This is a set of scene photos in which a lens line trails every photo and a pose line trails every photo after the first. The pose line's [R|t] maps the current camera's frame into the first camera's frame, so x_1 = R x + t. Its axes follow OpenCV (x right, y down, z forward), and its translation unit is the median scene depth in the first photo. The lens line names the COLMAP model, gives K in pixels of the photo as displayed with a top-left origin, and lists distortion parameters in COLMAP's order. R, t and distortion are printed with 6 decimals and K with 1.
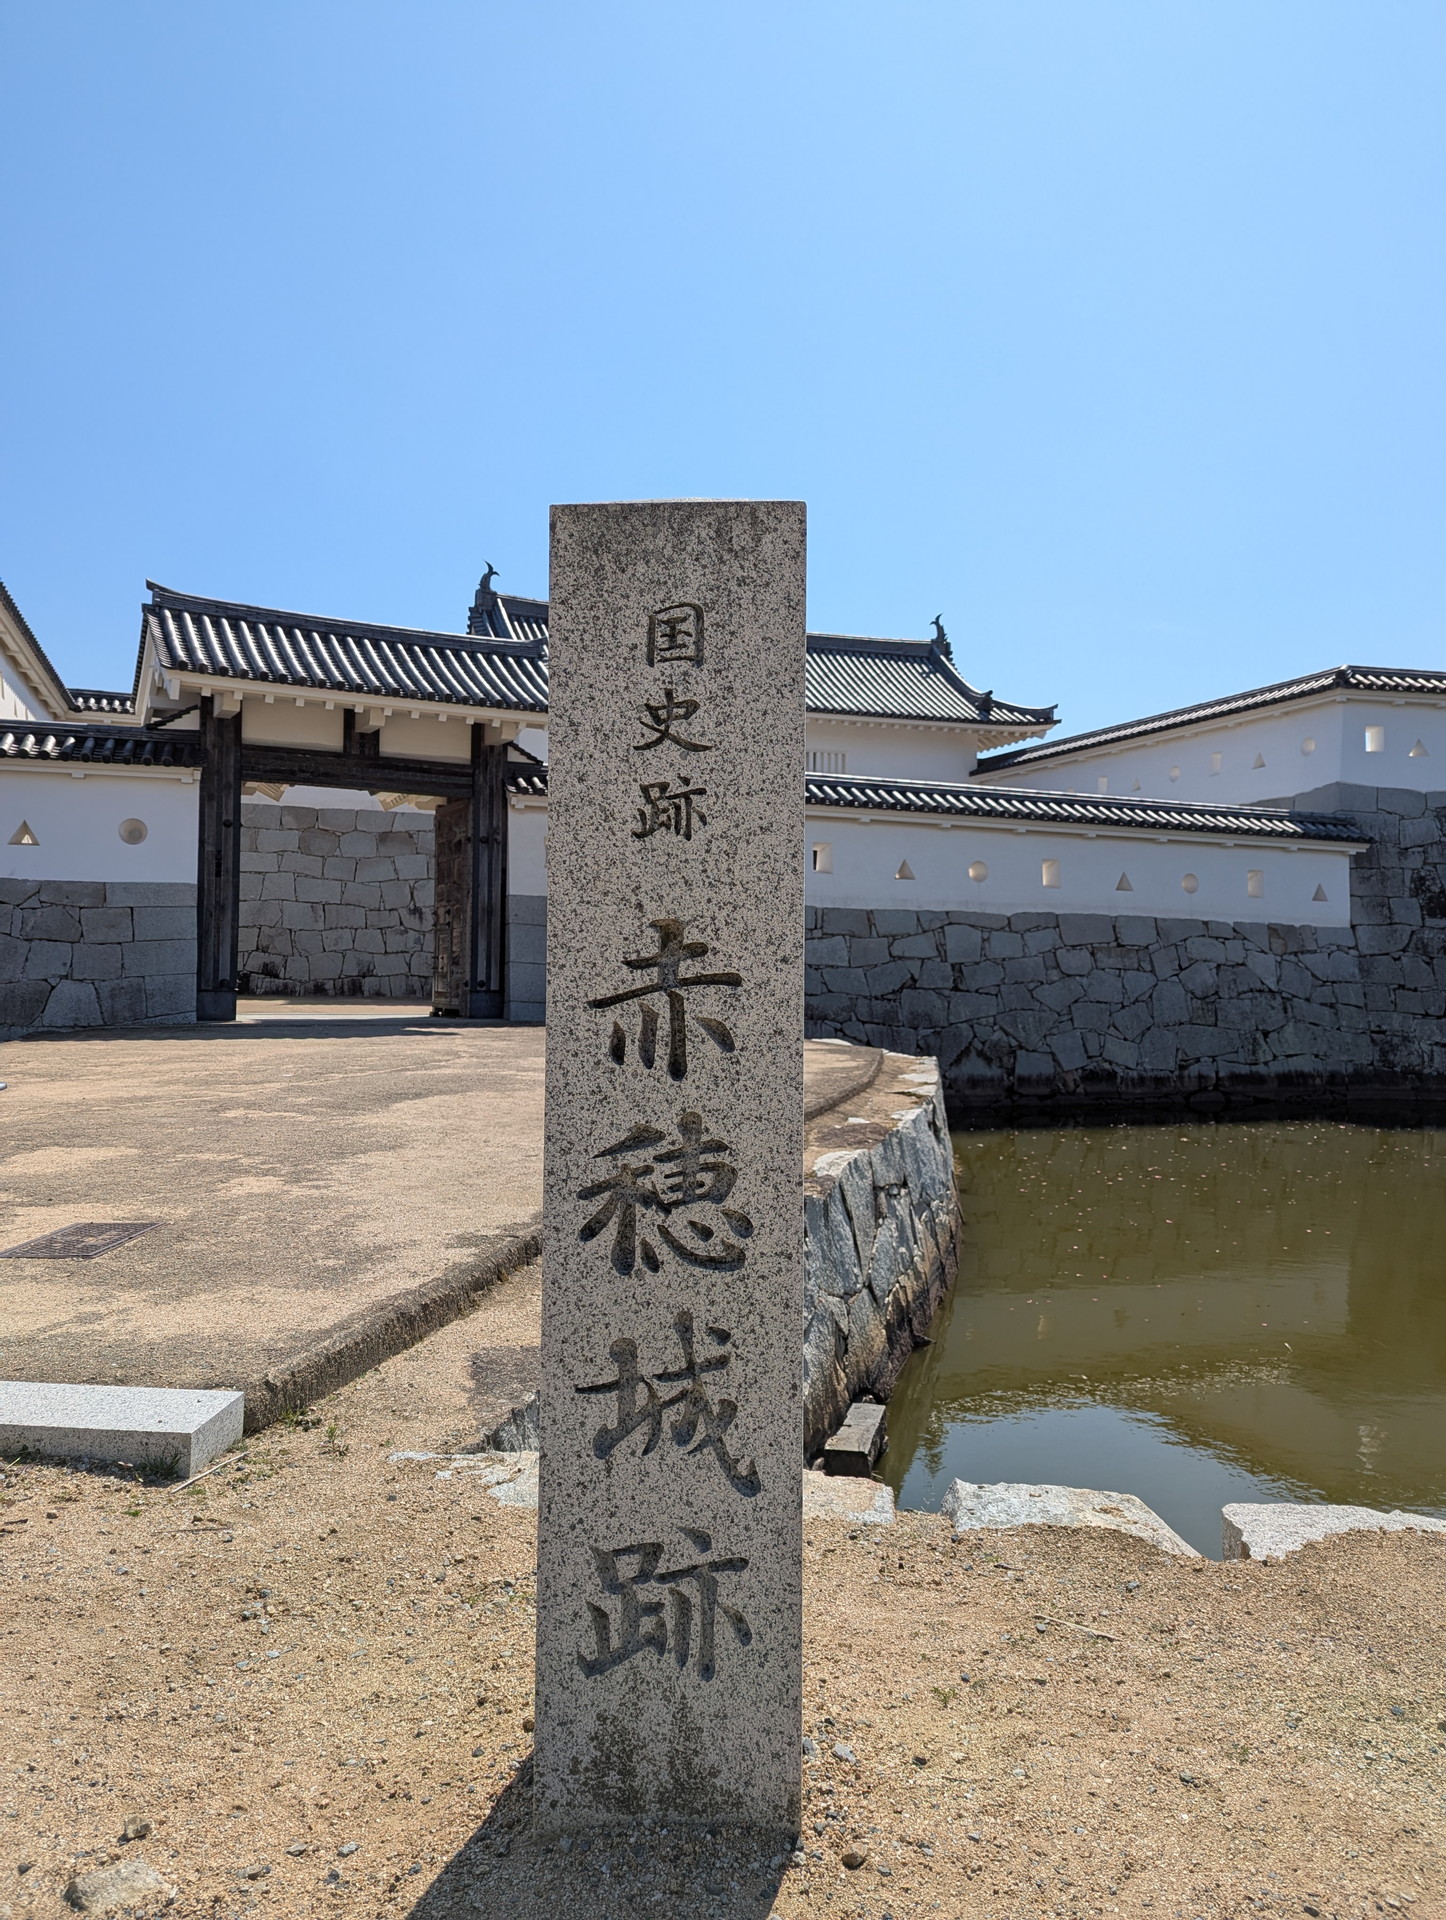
lens RADIAL K [[1319.7, 0, 725.9], [0, 1319.7, 933.1], [0, 0, 1]] dist [0.088469, -0.086401]
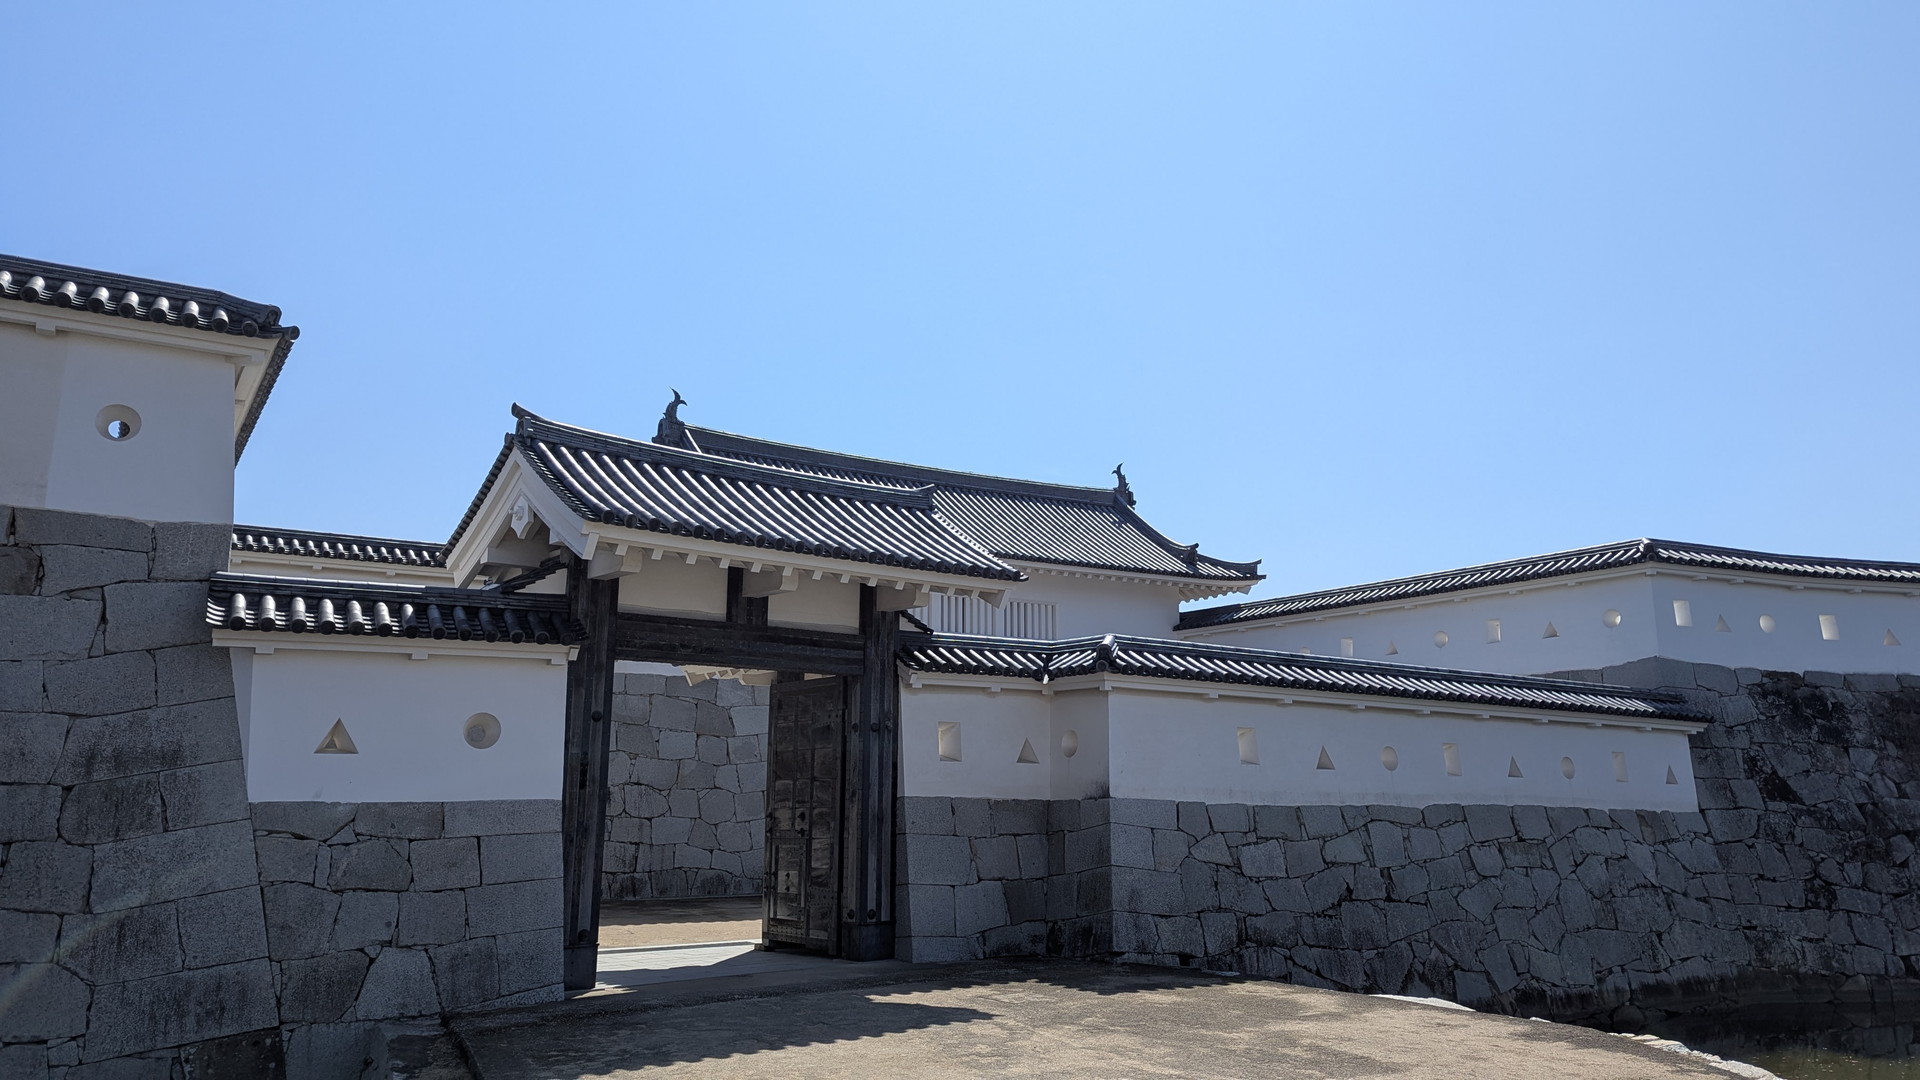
lens RADIAL K [[1338.5, 0, 986.4], [0, 1338.5, 533.0], [0, 0, 1]] dist [0.084499, -0.078837]
pose [[0.977901, 0.027587, 0.207239, -0.253988], [0.008619, 0.985094, -0.171803, -0.040650], [-0.208890, 0.169792, 0.963087, 0.154827]]
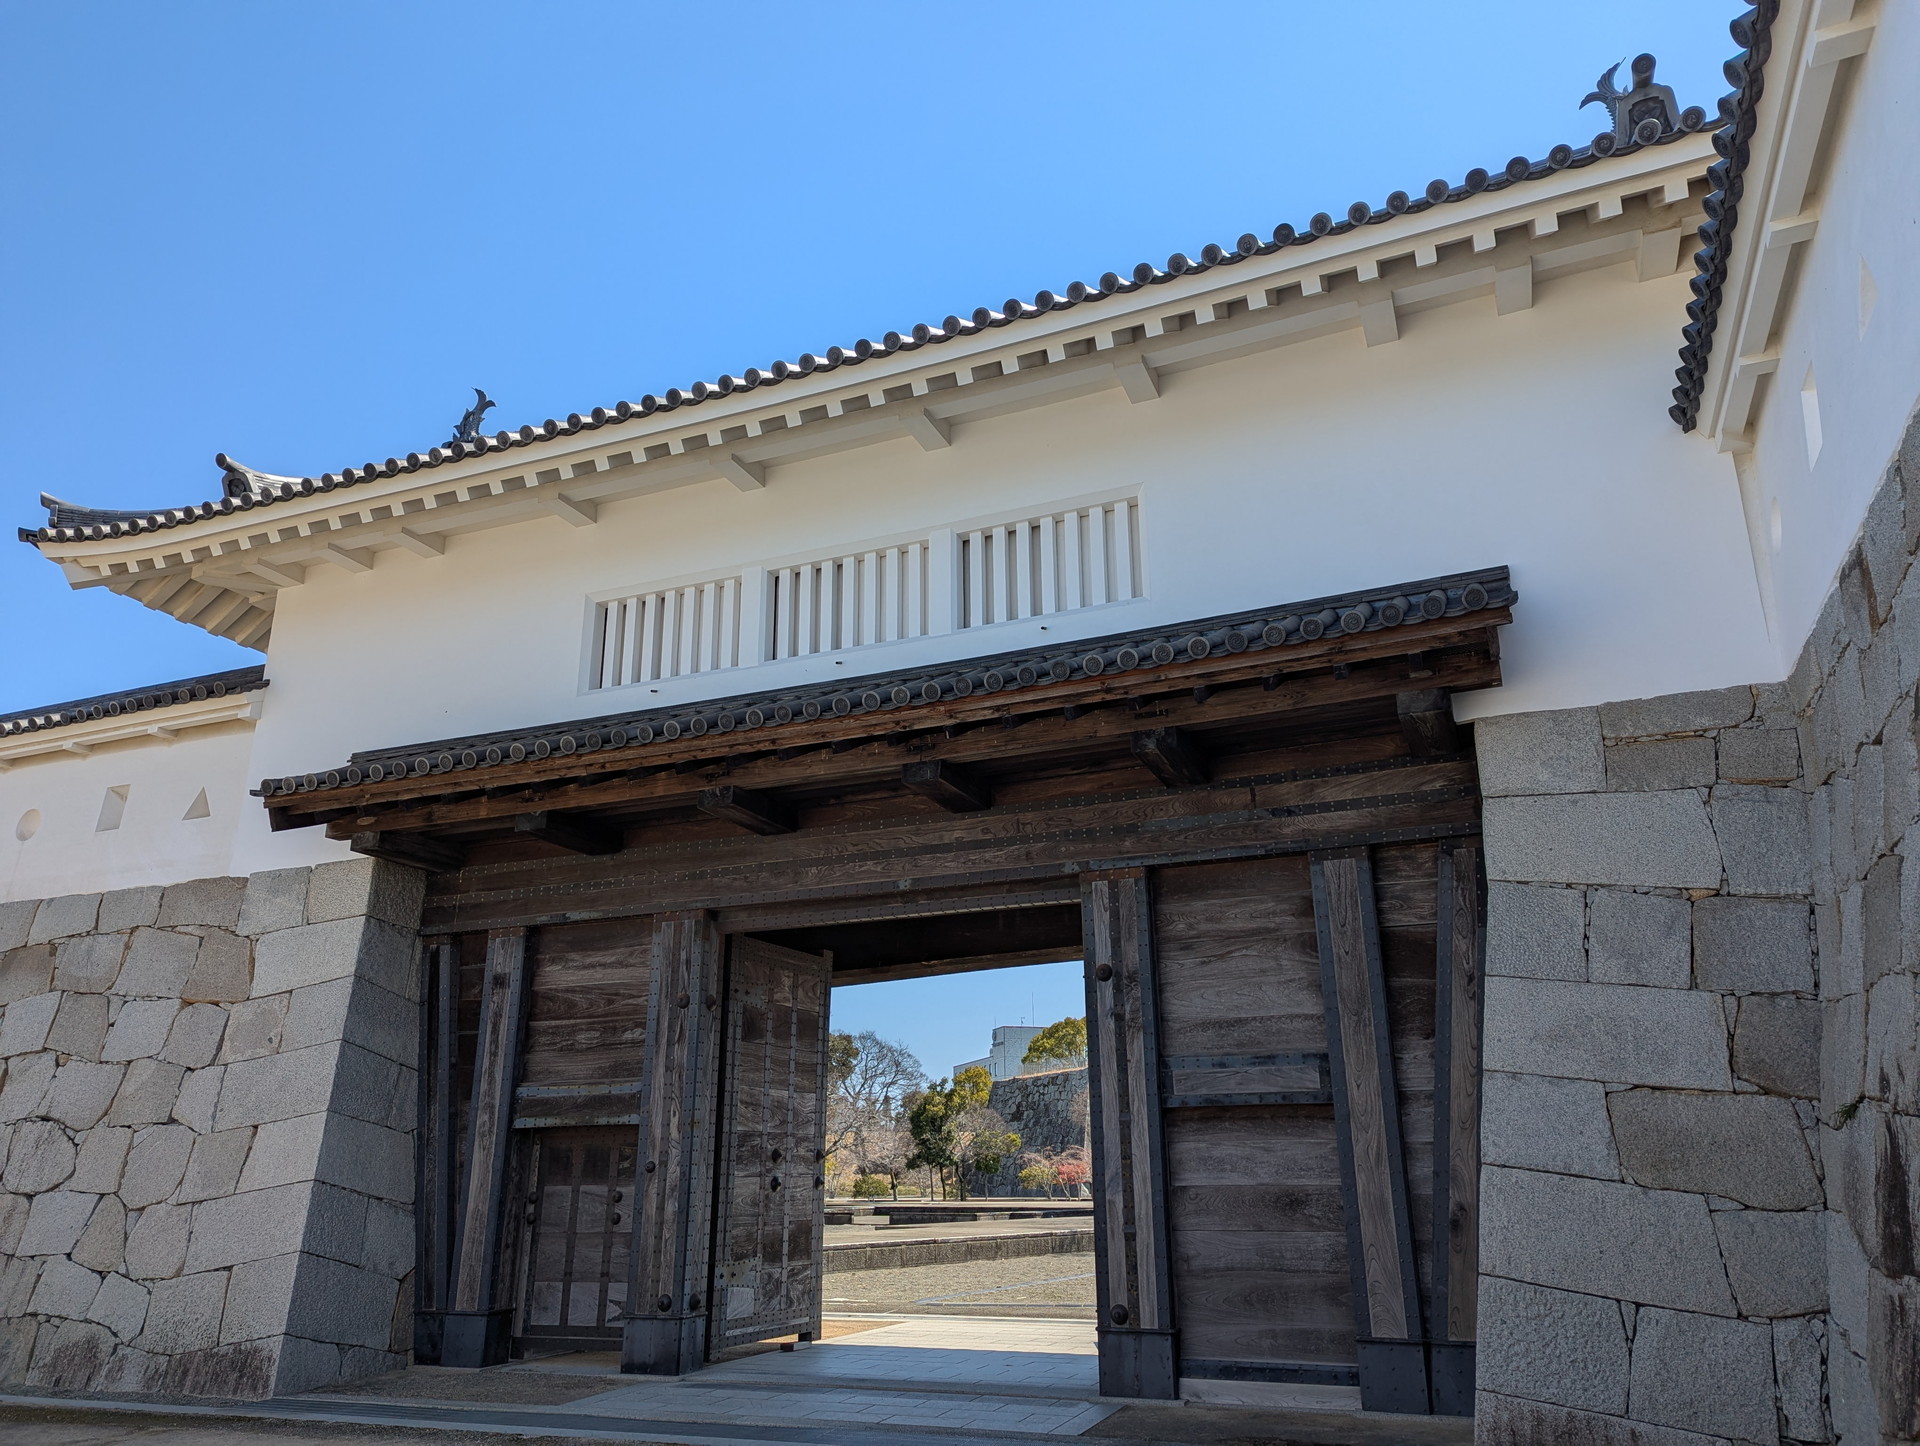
lens RADIAL K [[1319.7, 0, 1018.6], [0, 1319.7, 726.4], [0, 0, 1]] dist [0.088469, -0.086401]
pose [[0.724473, -0.242635, -0.645188, 0.413523], [0.035971, 0.948032, -0.316135, 0.009222], [0.688364, 0.205823, 0.695551, 1.307961]]
